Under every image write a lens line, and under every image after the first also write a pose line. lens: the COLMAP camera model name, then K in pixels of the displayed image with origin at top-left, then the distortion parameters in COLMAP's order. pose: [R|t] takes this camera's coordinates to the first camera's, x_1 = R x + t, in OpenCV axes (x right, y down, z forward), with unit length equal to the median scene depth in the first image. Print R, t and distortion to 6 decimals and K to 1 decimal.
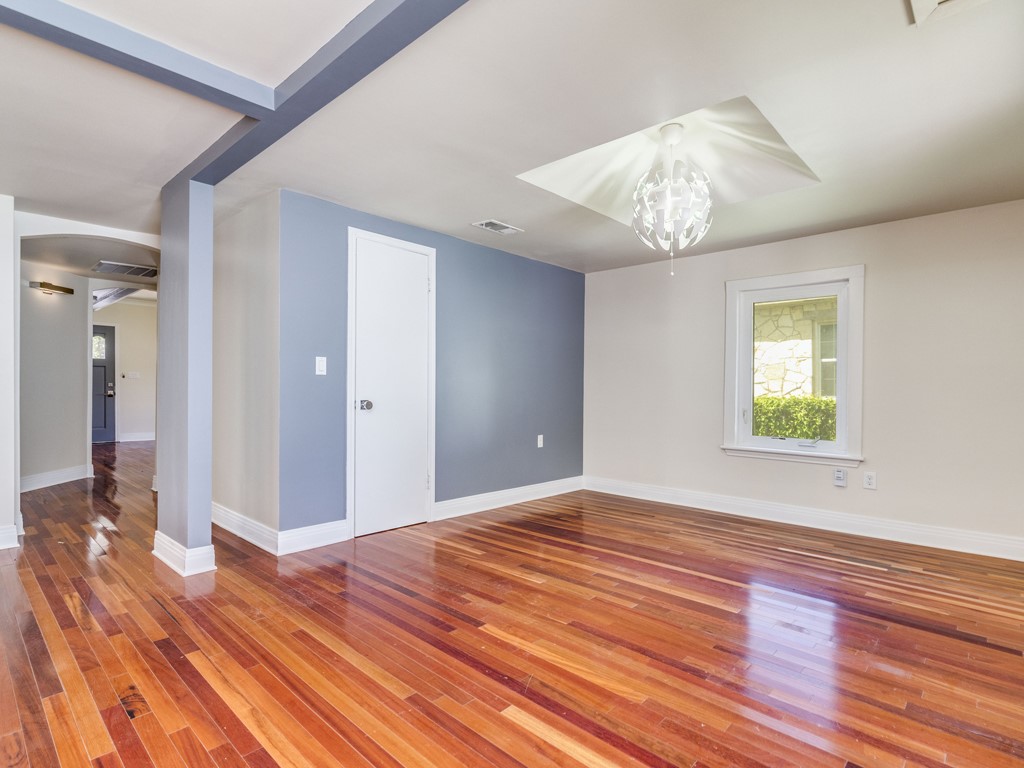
lens RADIAL K [[540.6, 0, 514.4], [0, 540.6, 378.2], [0, 0, 1]] dist [-0.000568, 0.001699]
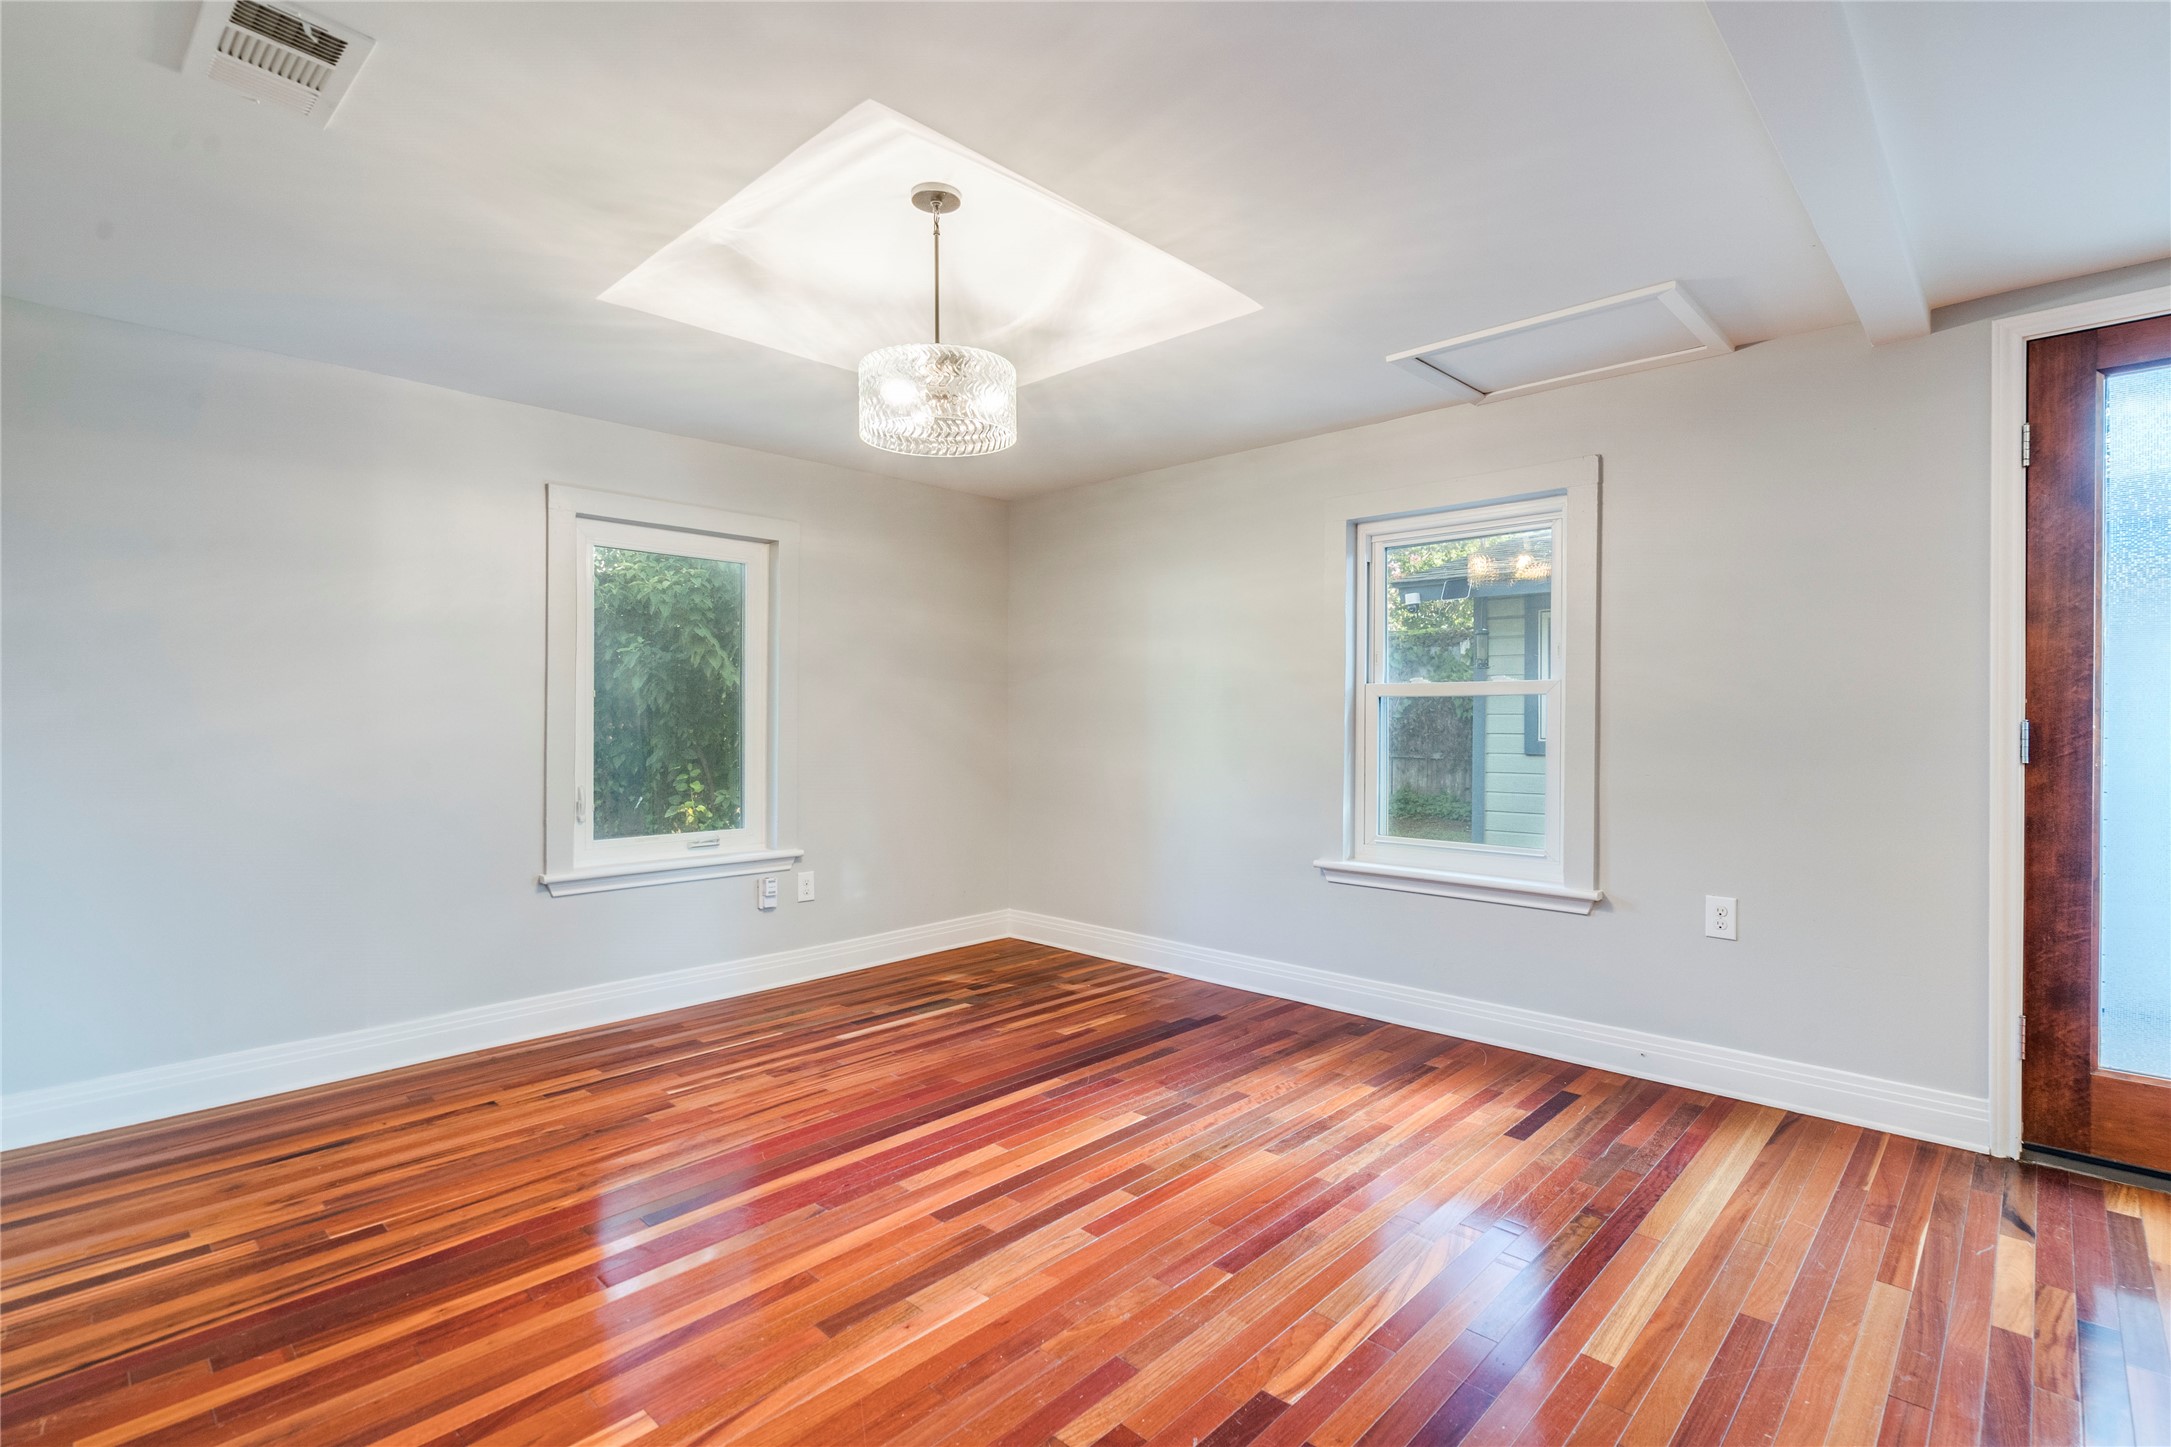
lens RADIAL K [[1021.9, 0, 1077.4], [0, 1021.9, 718.4], [0, 0, 1]] dist [0.000114, 0.000094]
pose [[0.002369, -0.012153, 0.999923, -0.592881], [-0.019208, 0.999741, 0.012196, -0.021513], [-0.999813, -0.019236, 0.002135, 0.877730]]
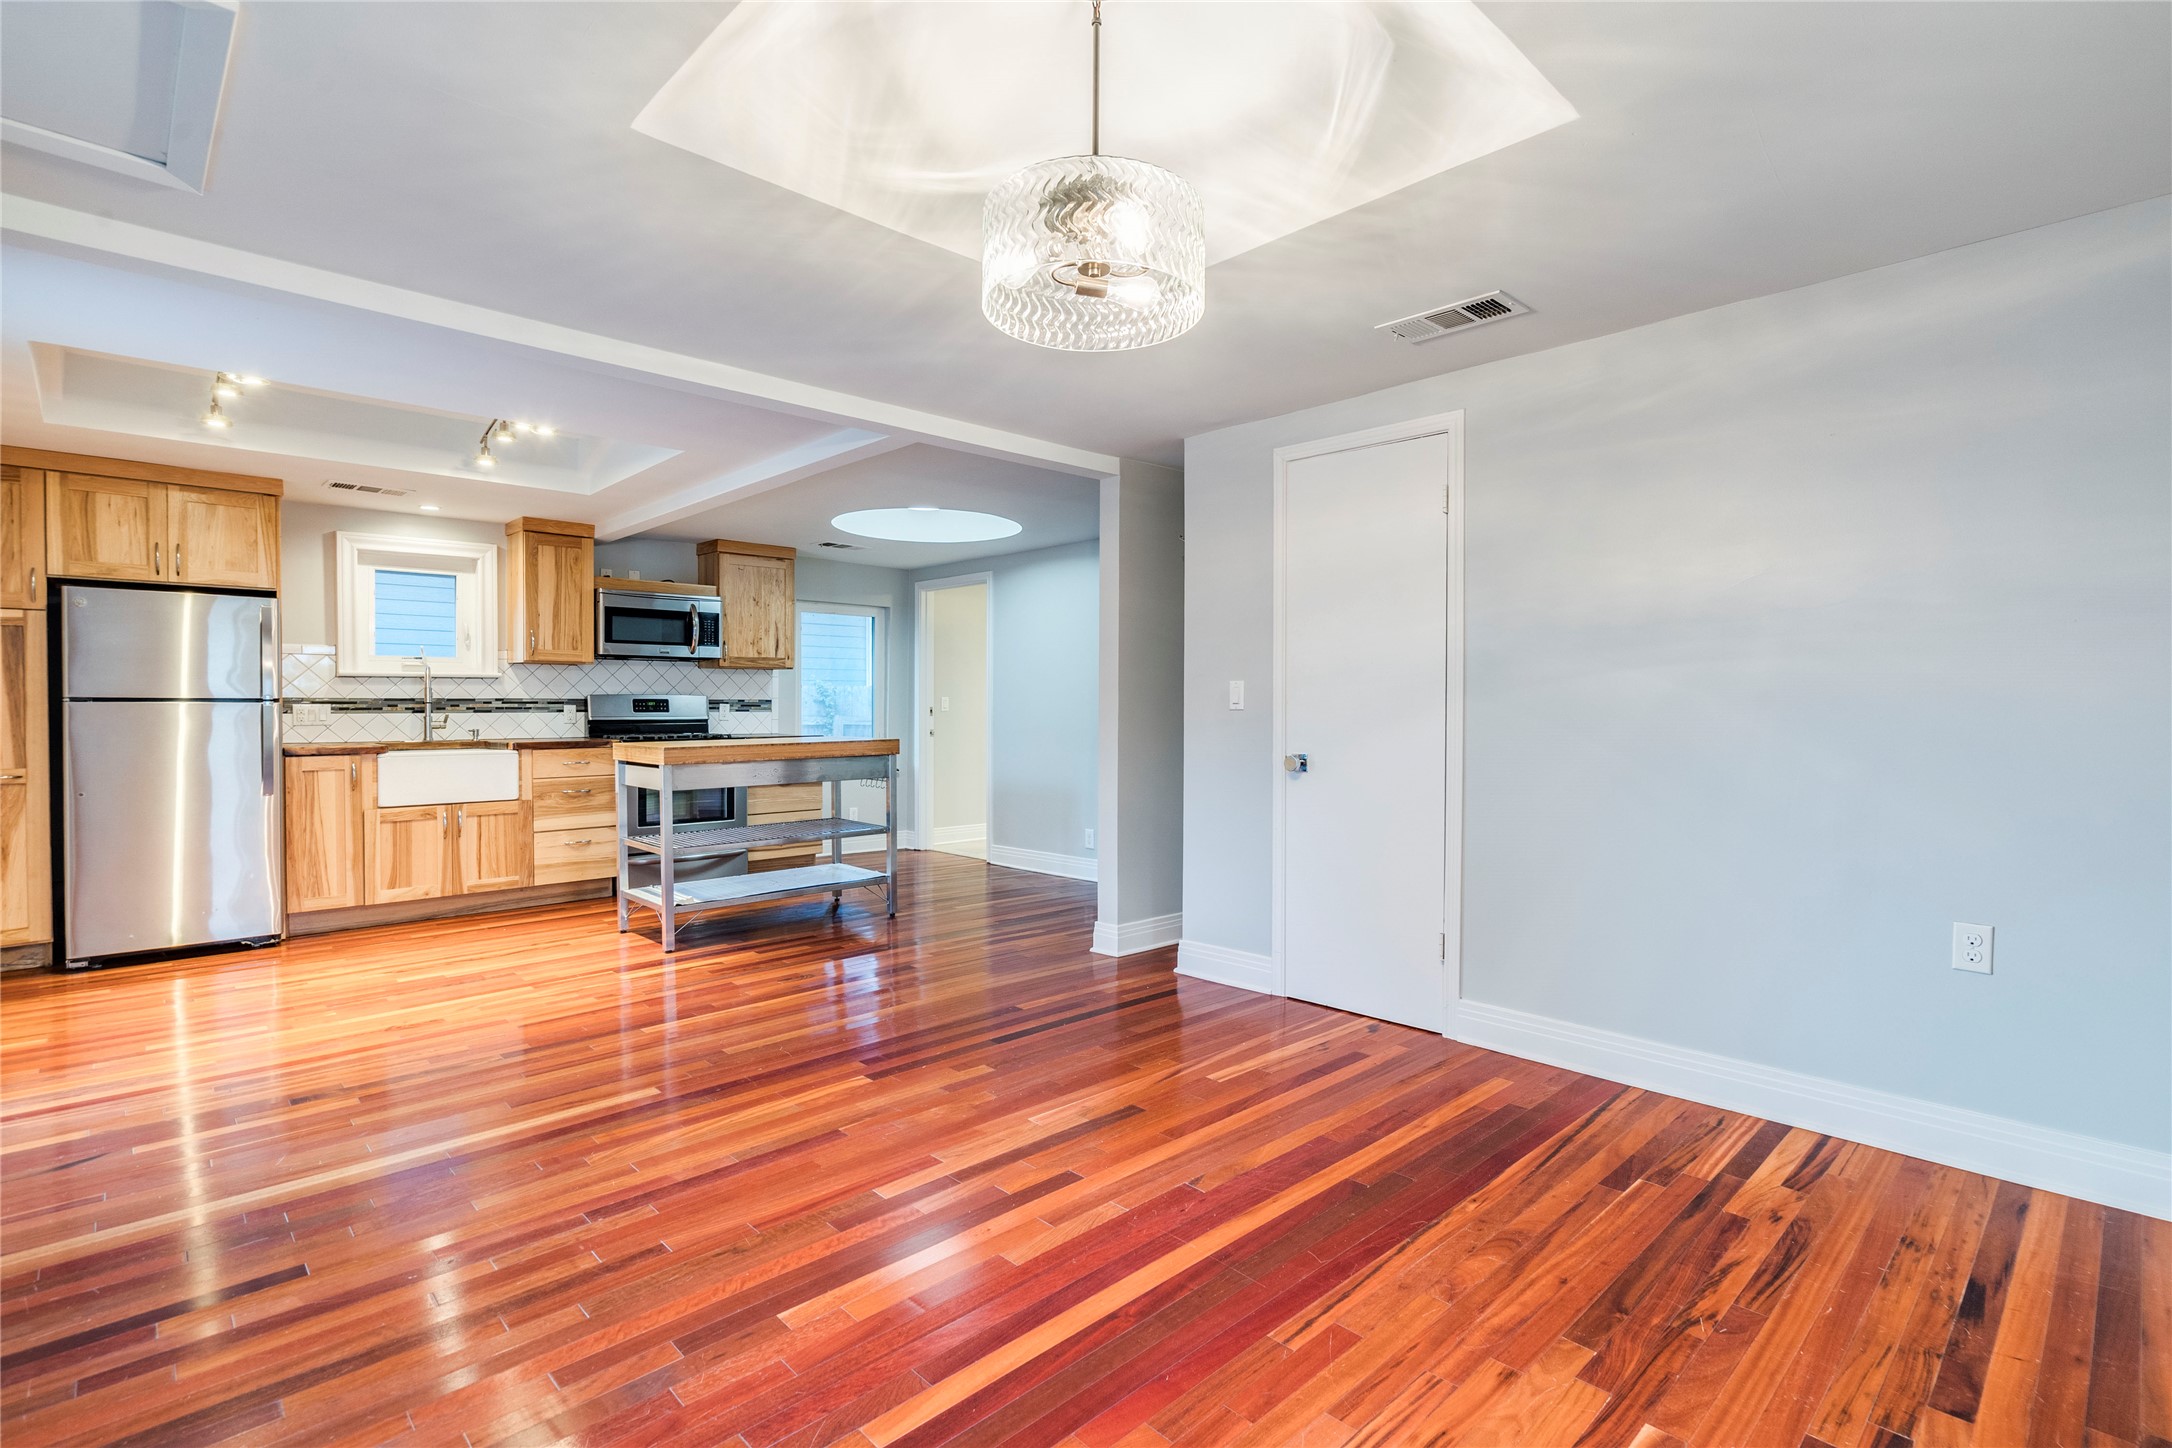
lens RADIAL K [[995.5, 0, 1054.8], [0, 995.5, 733.2], [0, 0, 1]] dist [0.001345, 0.000263]
pose [[-0.071461, 0.012781, -0.997361, 0.893816], [0.017284, 0.999784, 0.011574, 0.010110], [0.997294, -0.016411, -0.071667, 1.017755]]
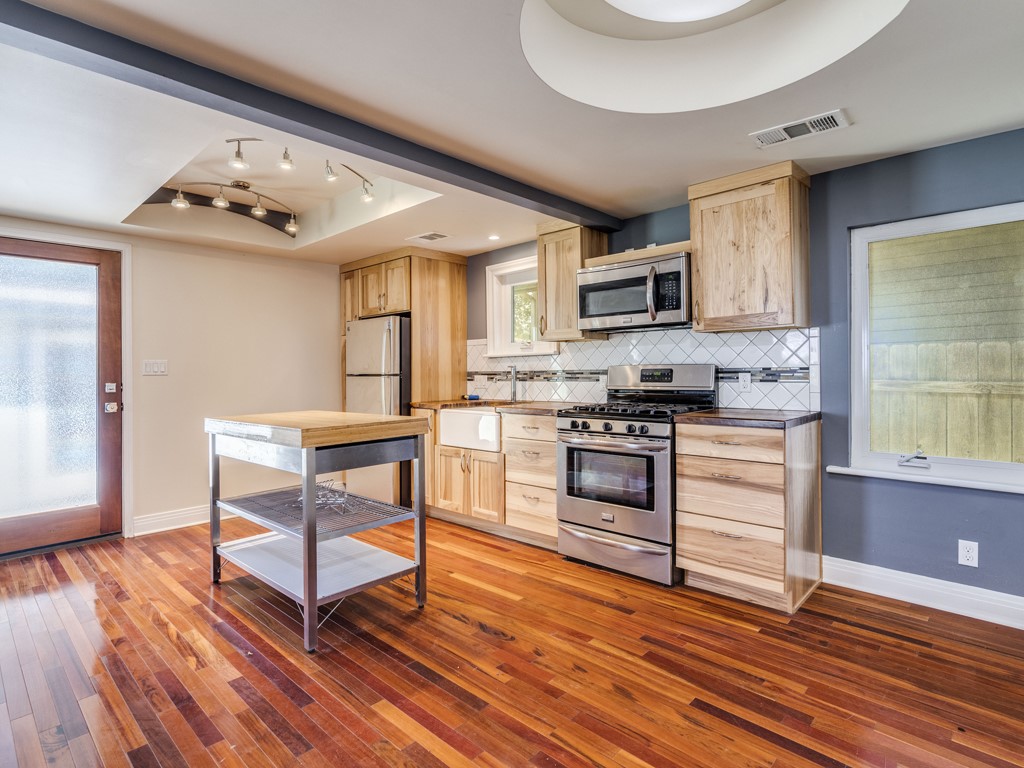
lens RADIAL K [[540.6, 0, 514.4], [0, 540.6, 378.2], [0, 0, 1]] dist [-0.000568, 0.001699]
pose [[-0.999982, 0.002230, -0.005557, -0.920346], [0.002240, 0.999996, -0.001769, -0.033735], [0.005553, -0.001782, -0.999983, 1.162772]]
